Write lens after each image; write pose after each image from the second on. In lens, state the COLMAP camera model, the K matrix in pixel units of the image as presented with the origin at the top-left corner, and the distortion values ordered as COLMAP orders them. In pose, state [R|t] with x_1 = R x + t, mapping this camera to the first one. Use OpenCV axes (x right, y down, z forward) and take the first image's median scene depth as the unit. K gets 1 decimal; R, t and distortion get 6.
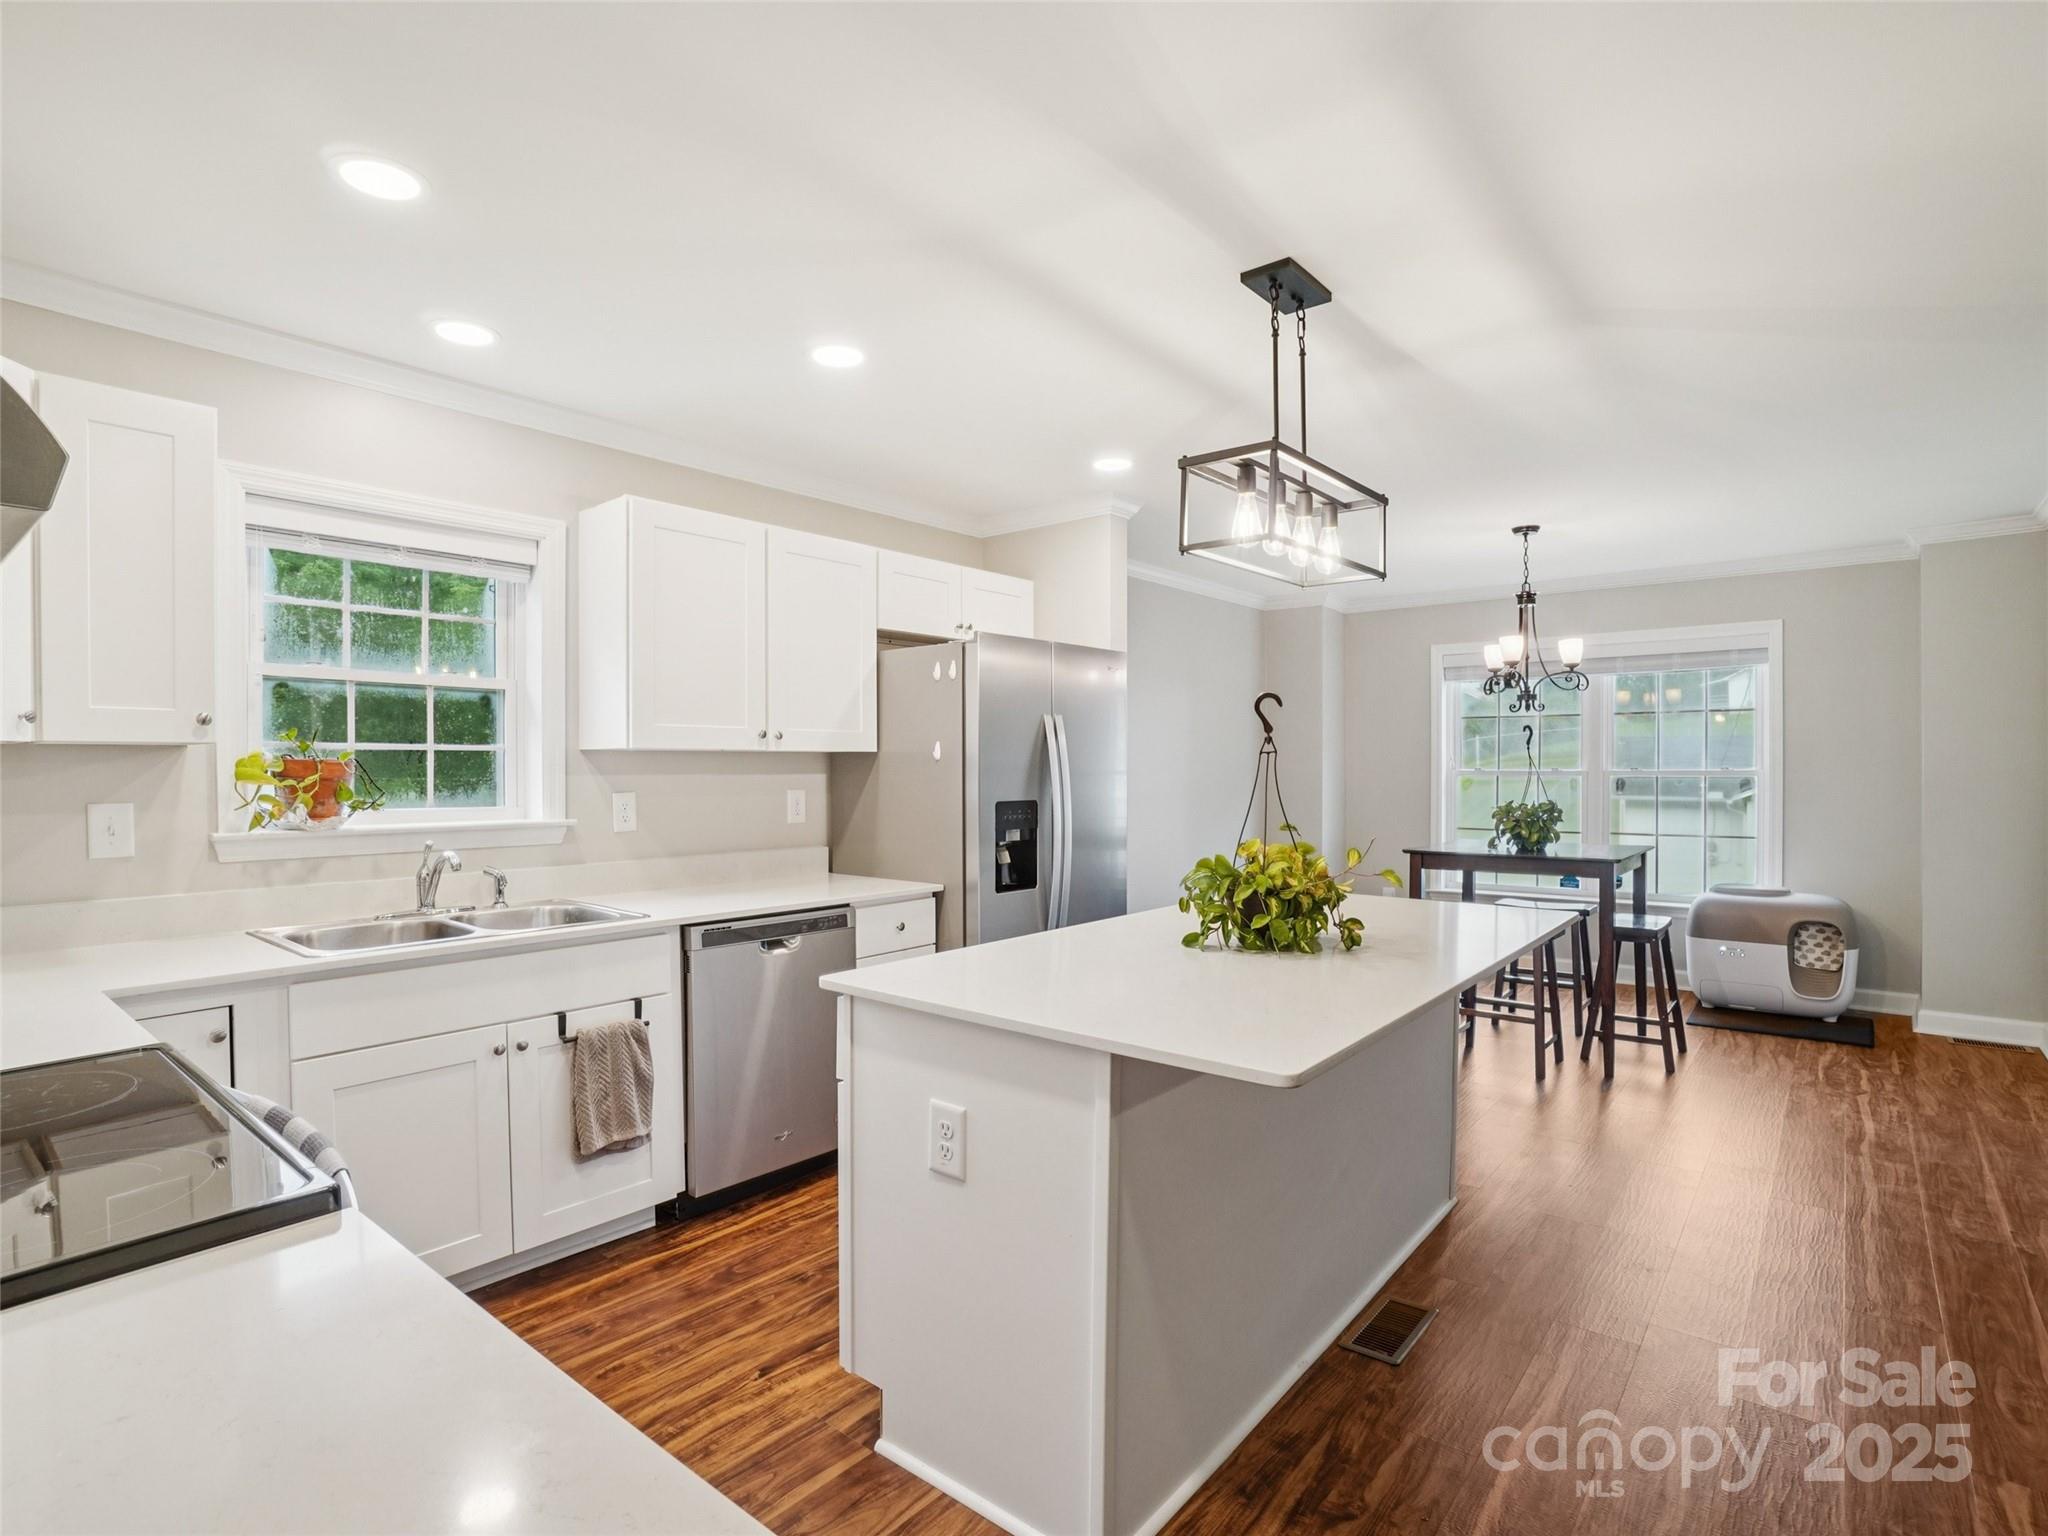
lens RADIAL K [[1022.0, 0, 1039.4], [0, 1022.0, 770.0], [0, 0, 1]] dist [-0.058894, 0.023420]
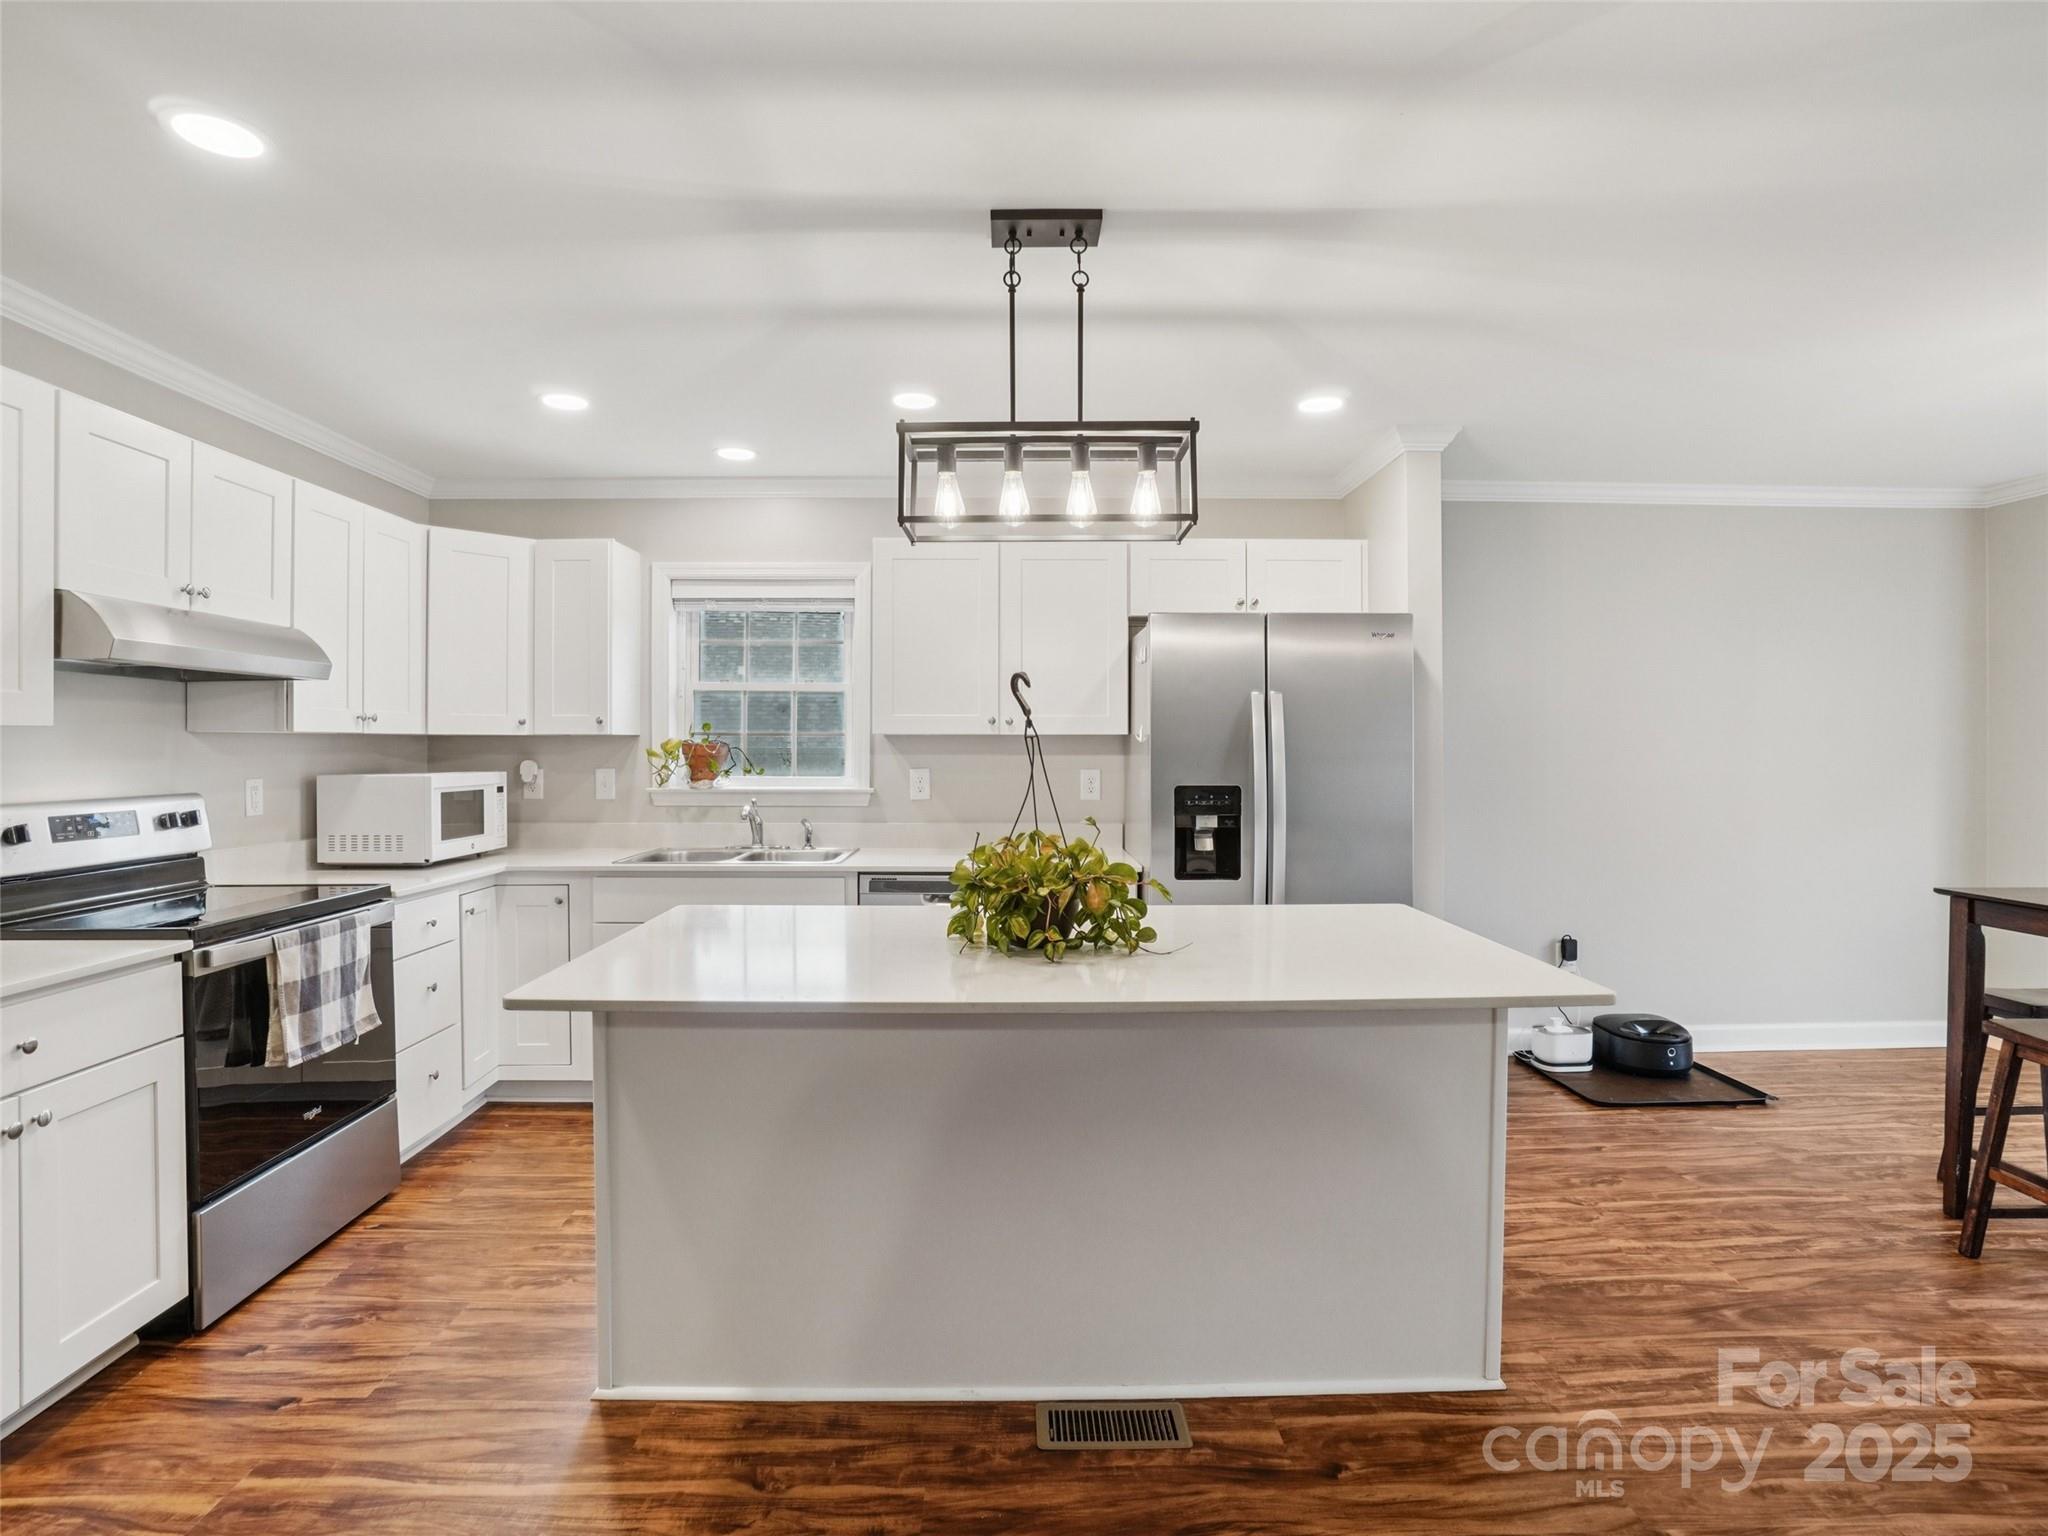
lens RADIAL K [[1033.3, 0, 1028.7], [0, 1033.3, 742.5], [0, 0, 1]] dist [-0.031633, -0.000054]
pose [[0.644028, -0.000083, -0.765002, 0.734575], [-0.004887, 0.999979, -0.004224, -0.006366], [0.764986, 0.006459, 0.644014, 0.304313]]
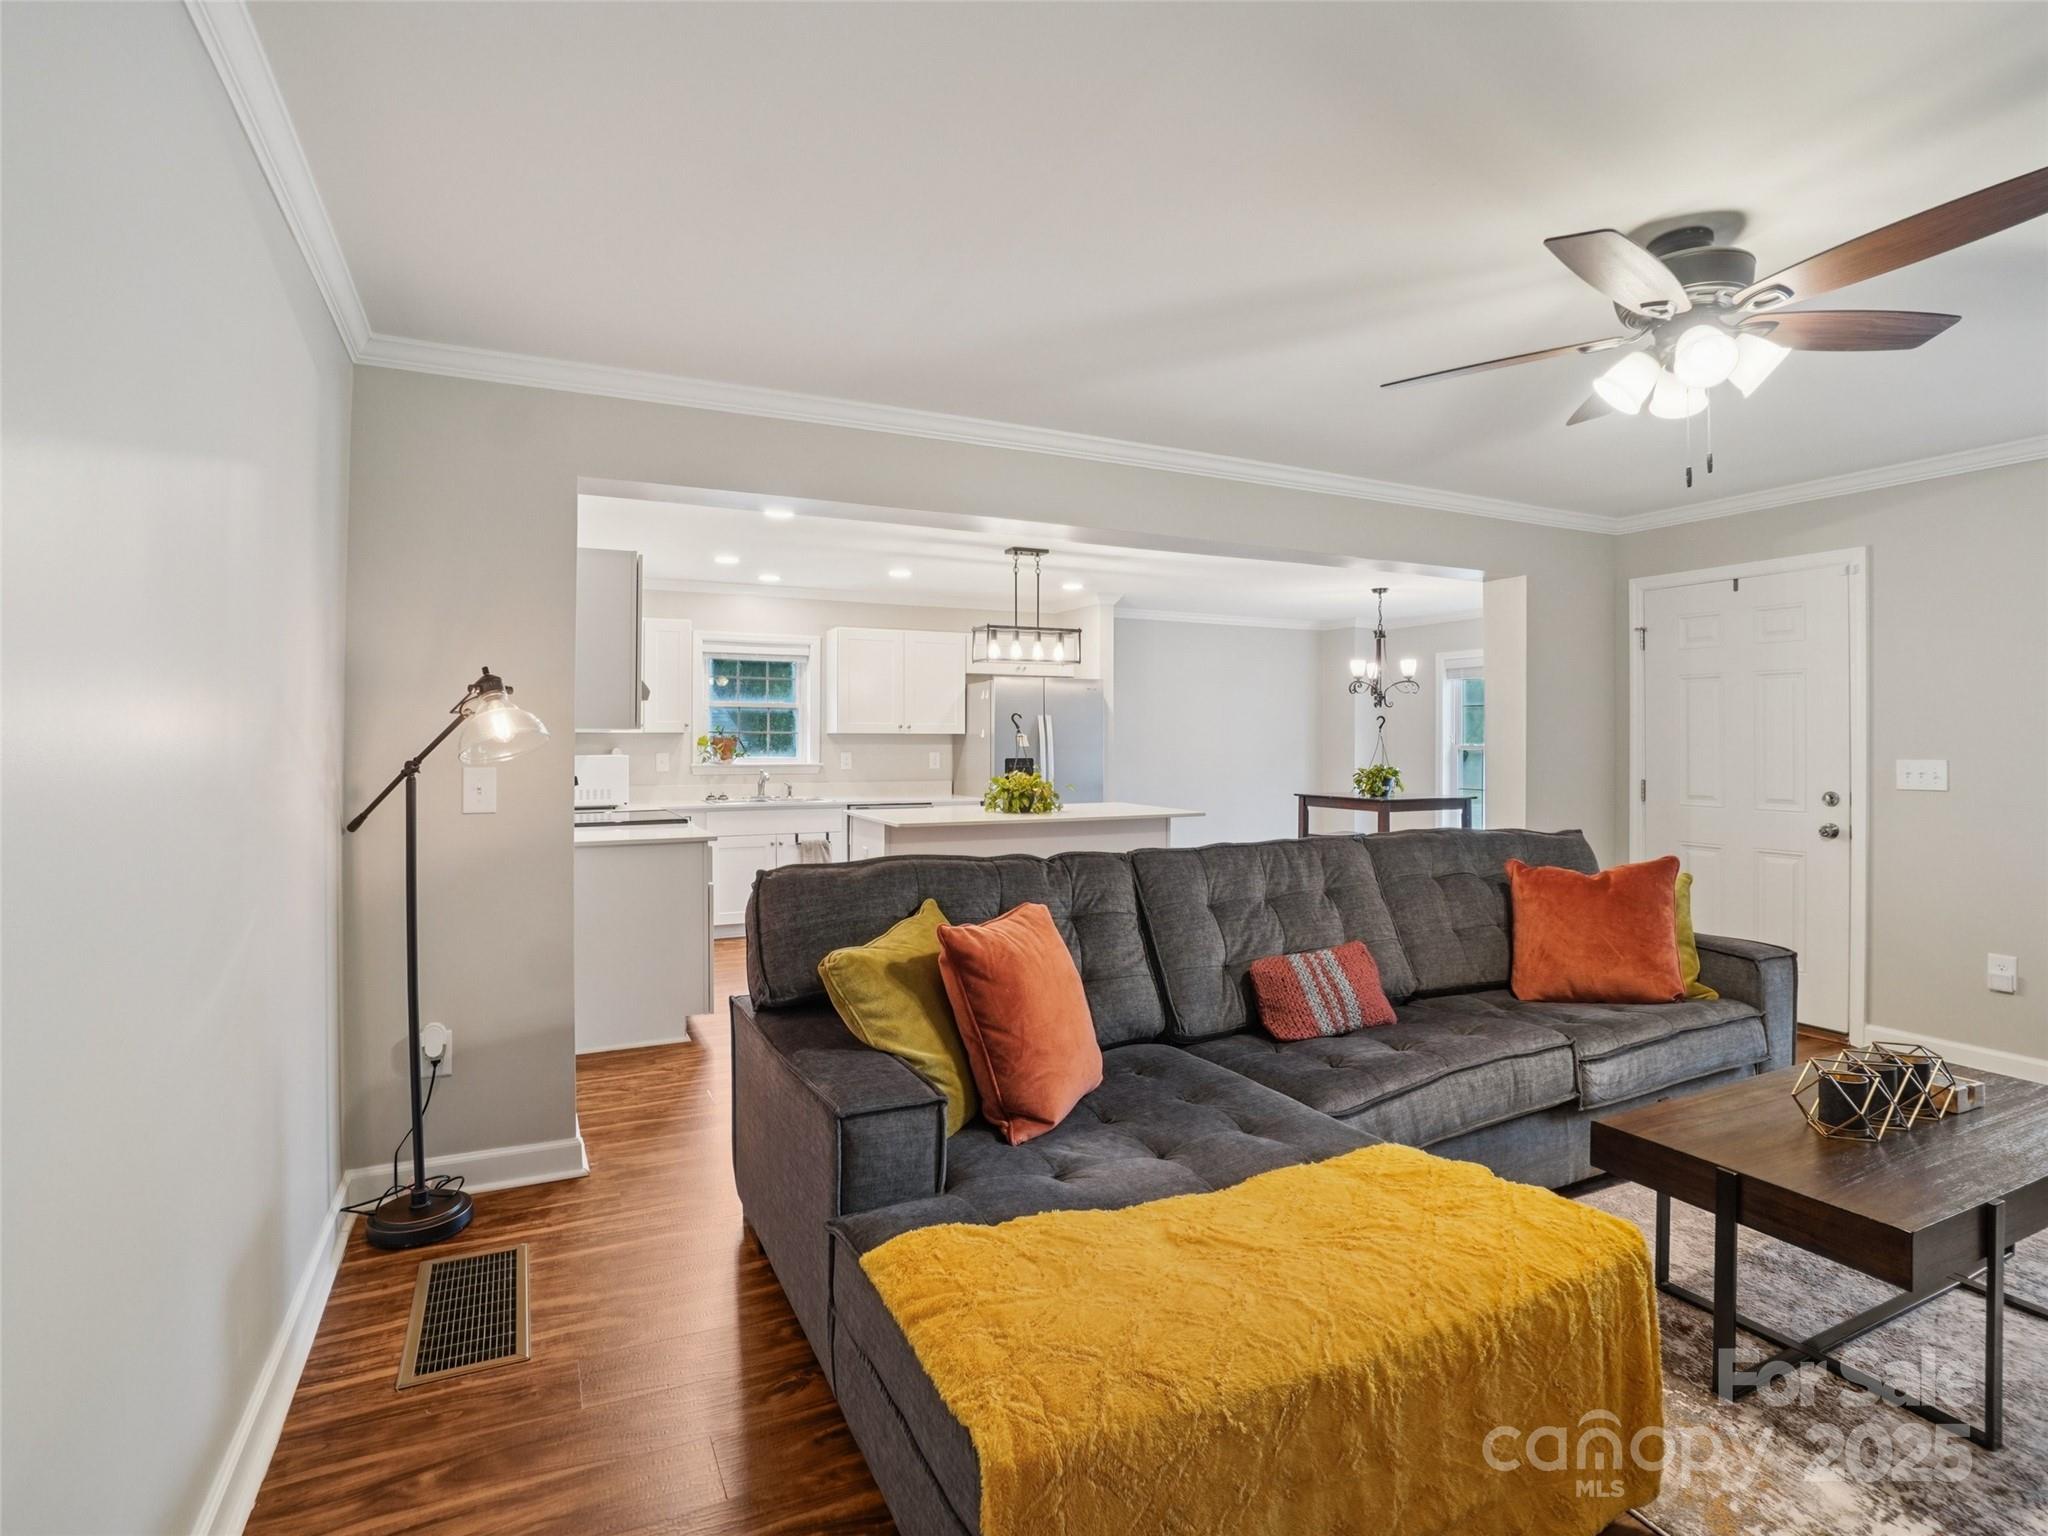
lens RADIAL K [[1006.4, 0, 1028.8], [0, 1006.4, 731.8], [0, 0, 1]] dist [-0.001988, -0.000115]
pose [[0.907911, 0.003976, -0.419143, 1.005754], [-0.007188, 0.999956, -0.006083, -0.013492], [0.419100, 0.008536, 0.907900, -0.973945]]
